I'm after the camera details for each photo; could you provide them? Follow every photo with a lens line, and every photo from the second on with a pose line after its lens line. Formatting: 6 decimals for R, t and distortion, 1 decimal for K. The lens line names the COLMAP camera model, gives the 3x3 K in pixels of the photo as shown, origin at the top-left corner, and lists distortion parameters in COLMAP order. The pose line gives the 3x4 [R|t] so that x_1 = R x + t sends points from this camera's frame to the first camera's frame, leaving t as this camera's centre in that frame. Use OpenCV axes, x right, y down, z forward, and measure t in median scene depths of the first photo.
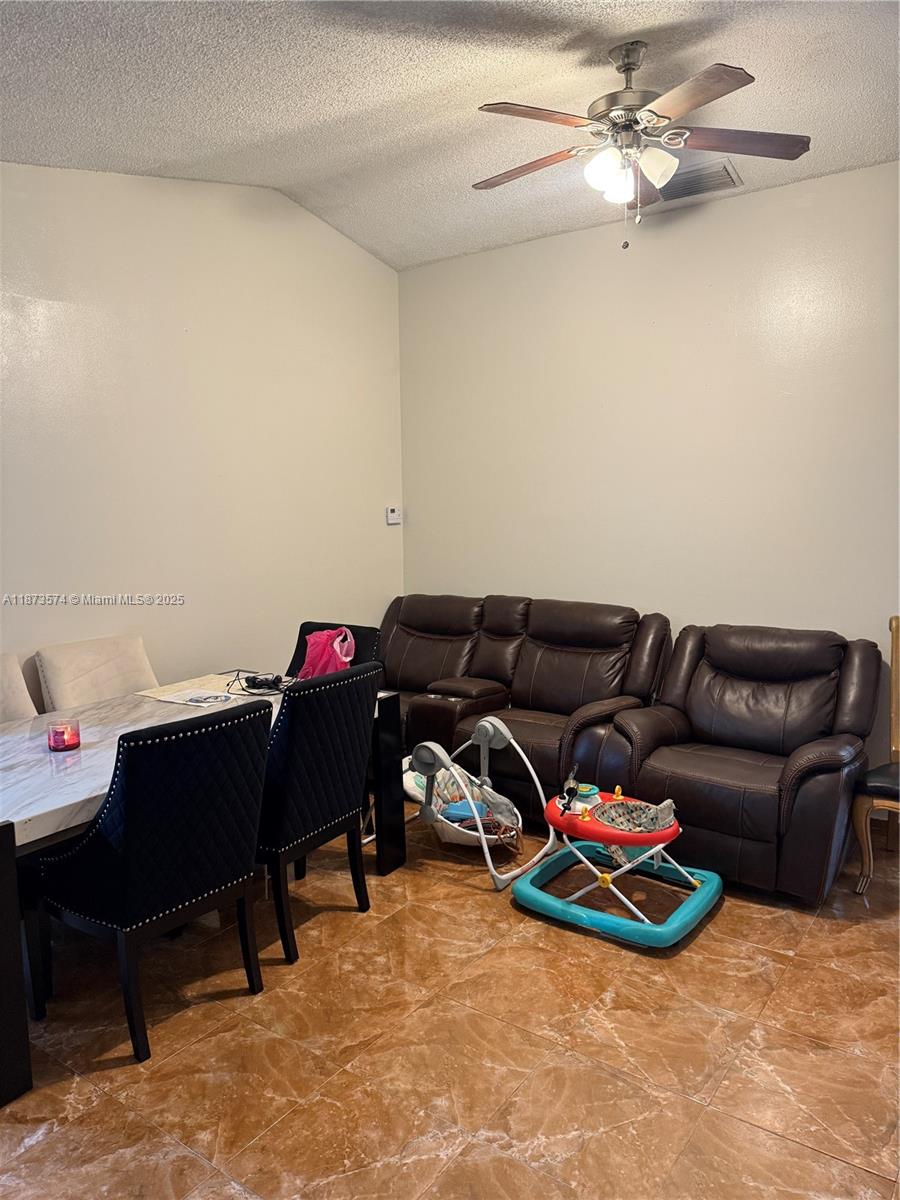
lens RADIAL K [[844.0, 0, 439.7], [0, 844.0, 605.7], [0, 0, 1]] dist [0.032949, -0.041498]
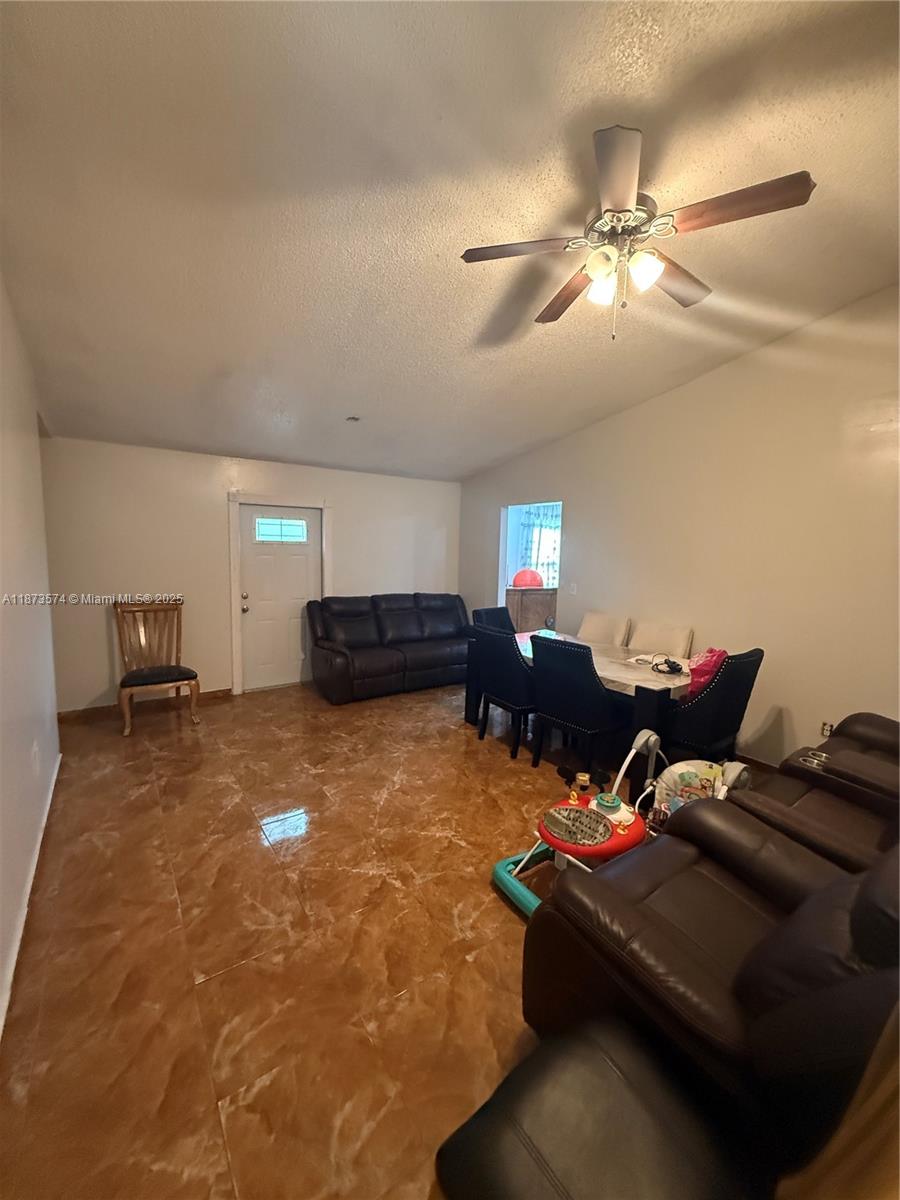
lens RADIAL K [[479.0, 0, 444.6], [0, 479.0, 598.7], [0, 0, 1]] dist [-0.000219, 0.000094]
pose [[-0.331929, 0.108834, -0.937005, 0.974347], [-0.142839, 0.976069, 0.163971, -0.151544], [0.932427, 0.188267, -0.308440, 1.088990]]
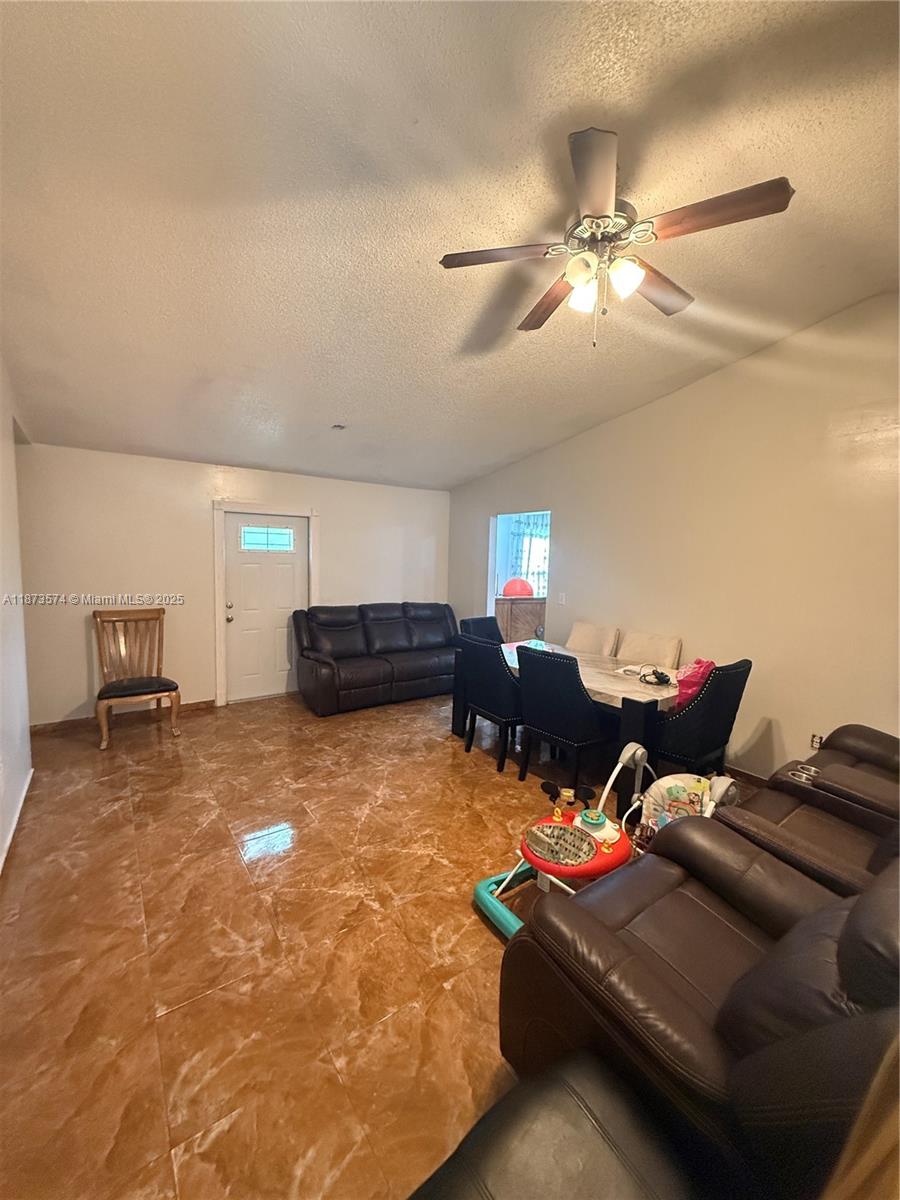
lens RADIAL K [[479.0, 0, 443.8], [0, 479.0, 598.6], [0, 0, 1]] dist [-0.000219, 0.000094]
pose [[-0.321658, 0.091511, -0.942423, 0.948789], [-0.144833, 0.978851, 0.144481, -0.154558], [0.935713, 0.182967, -0.301602, 1.102979]]
